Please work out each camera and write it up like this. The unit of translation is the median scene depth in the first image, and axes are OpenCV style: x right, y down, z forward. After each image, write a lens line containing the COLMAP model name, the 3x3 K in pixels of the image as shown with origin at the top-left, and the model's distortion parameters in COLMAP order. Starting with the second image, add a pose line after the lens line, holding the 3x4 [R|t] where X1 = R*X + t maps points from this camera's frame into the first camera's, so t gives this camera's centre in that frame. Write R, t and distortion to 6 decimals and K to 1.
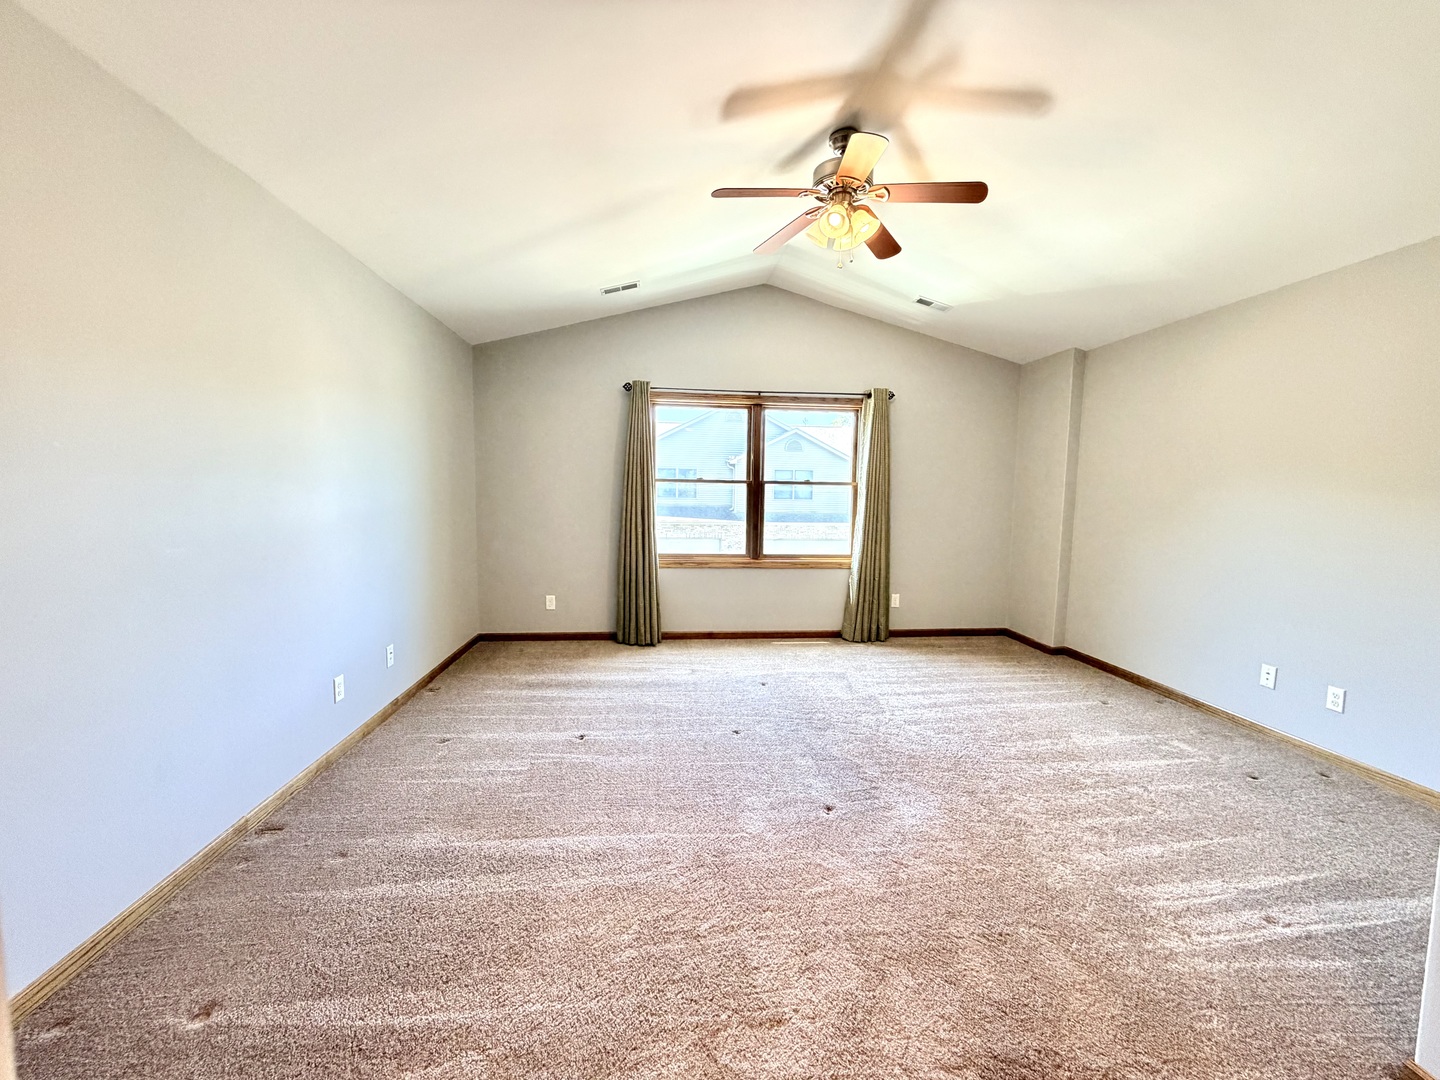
lens RADIAL K [[575.1, 0, 718.3], [0, 575.1, 540.7], [0, 0, 1]] dist [0.001047, -0.000048]
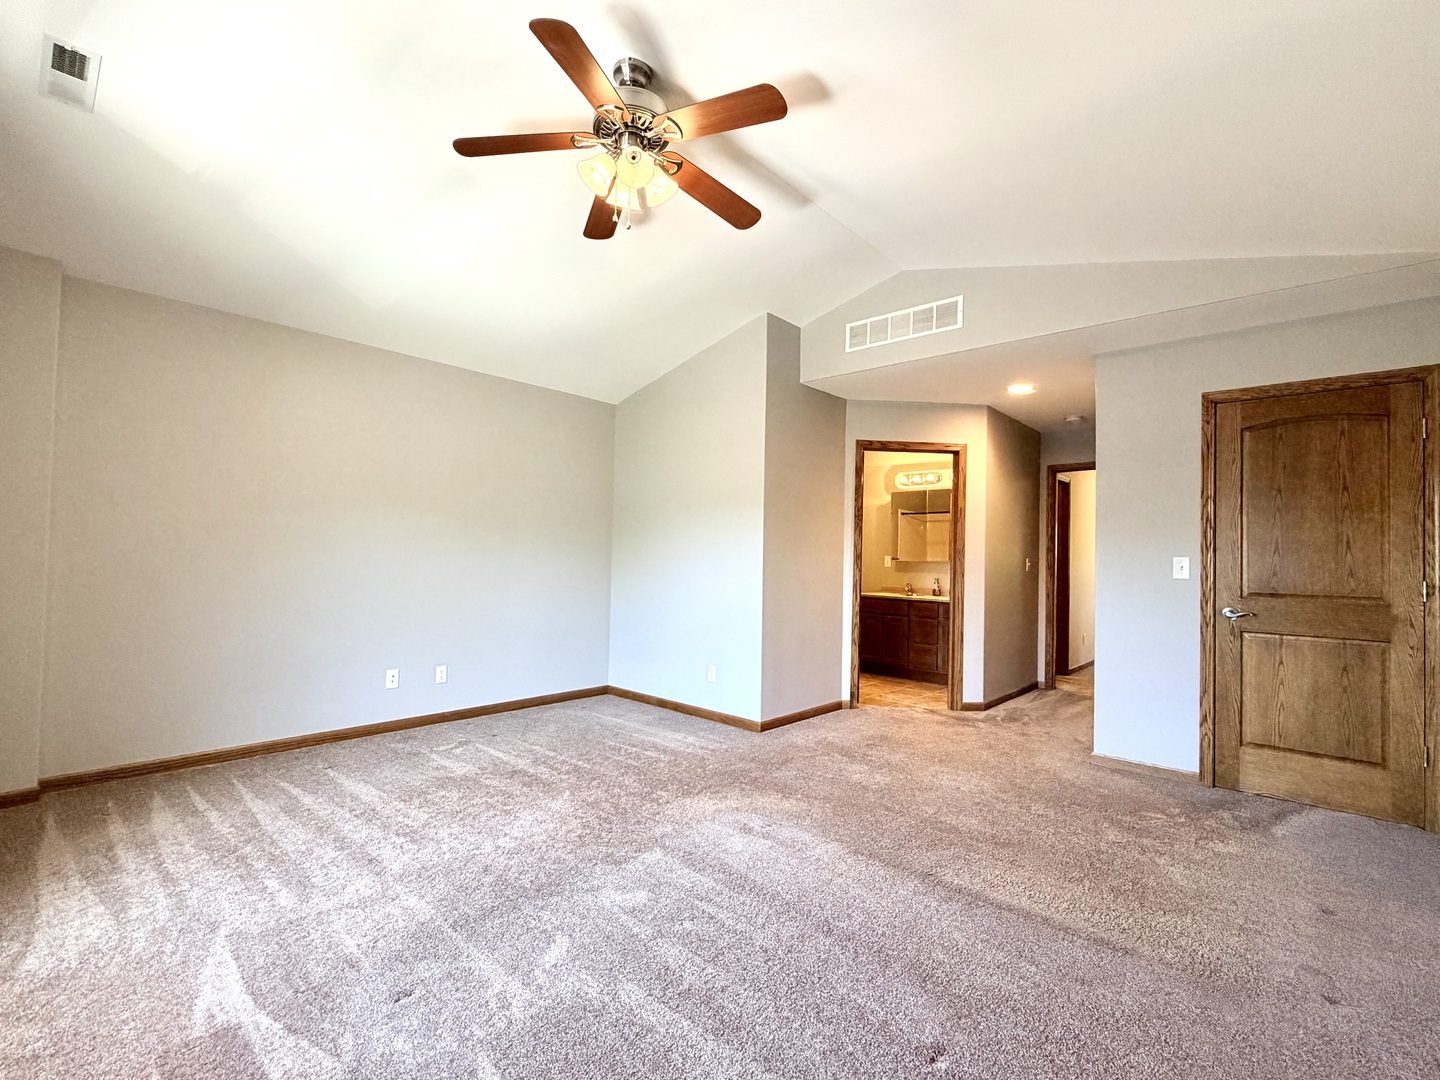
lens RADIAL K [[663.6, 0, 720.0], [0, 663.6, 540.0], [0, 0, 1]] dist [-0.001955, -0.000499]
pose [[-0.668184, -0.014661, 0.743852, -0.332544], [0.036851, 0.997926, 0.052771, -0.063328], [-0.743083, 0.062672, -0.666258, 0.940620]]
